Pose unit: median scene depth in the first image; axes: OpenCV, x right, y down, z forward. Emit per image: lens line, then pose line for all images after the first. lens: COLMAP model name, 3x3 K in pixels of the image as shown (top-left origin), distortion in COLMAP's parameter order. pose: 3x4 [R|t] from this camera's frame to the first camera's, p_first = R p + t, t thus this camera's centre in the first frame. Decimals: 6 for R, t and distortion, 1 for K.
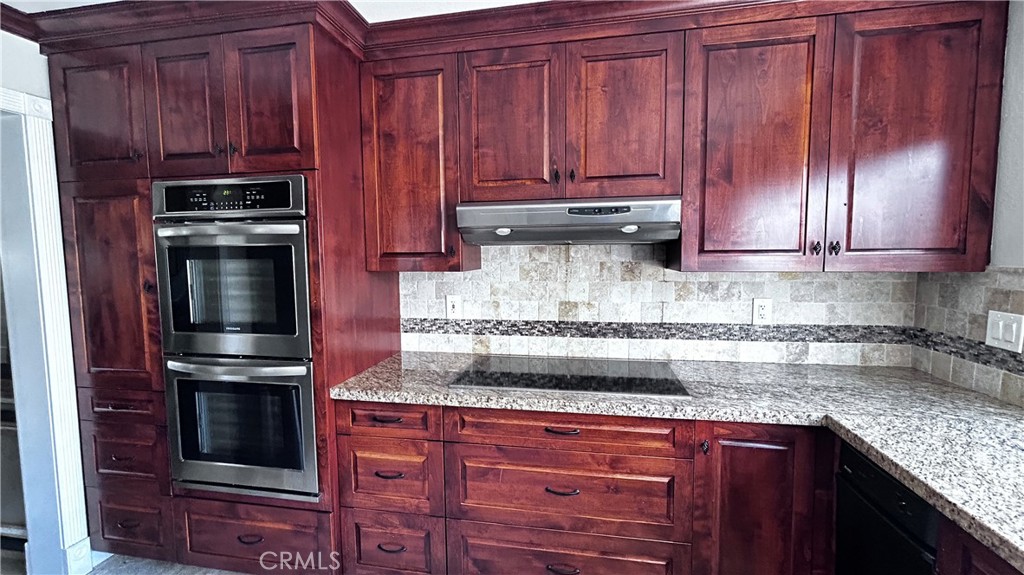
lens RADIAL K [[423.8, 0, 512.0], [0, 423.8, 287.5], [0, 0, 1]] dist [0.001437, 0.000652]
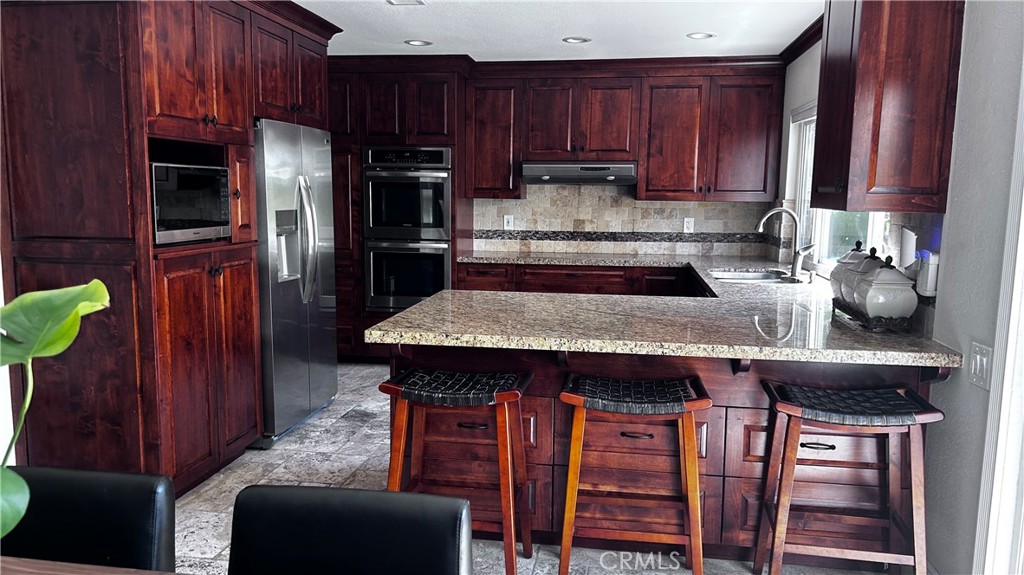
lens RADIAL K [[736.8, 0, 508.4], [0, 736.8, 302.3], [0, 0, 1]] dist [0.064101, -0.000435]
pose [[0.999411, 0.017582, 0.029486, -0.270159], [-0.019497, 0.997630, 0.065981, 0.206129], [-0.028256, -0.066517, 0.997385, -2.286971]]
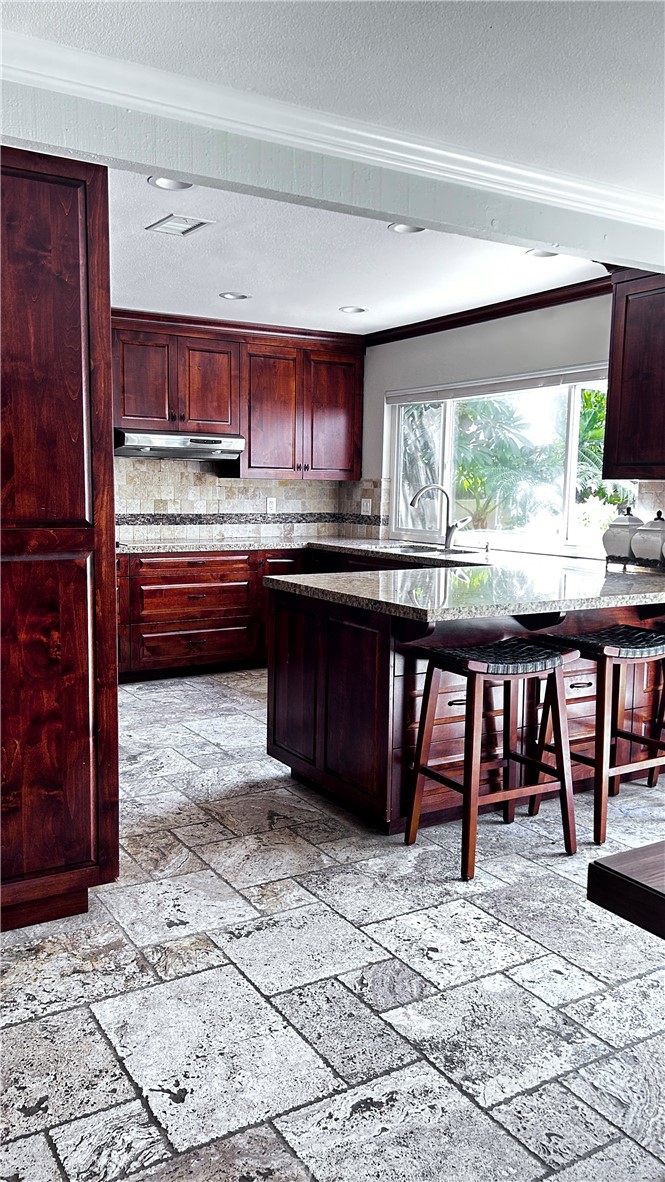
lens RADIAL K [[873.1, 0, 319.1], [0, 873.1, 610.9], [0, 0, 1]] dist [0.060802, -0.002203]
pose [[0.753856, -0.070880, 0.653205, -1.693639], [0.029386, 0.996807, 0.074251, 0.241839], [-0.656382, -0.036780, 0.753532, -1.897397]]
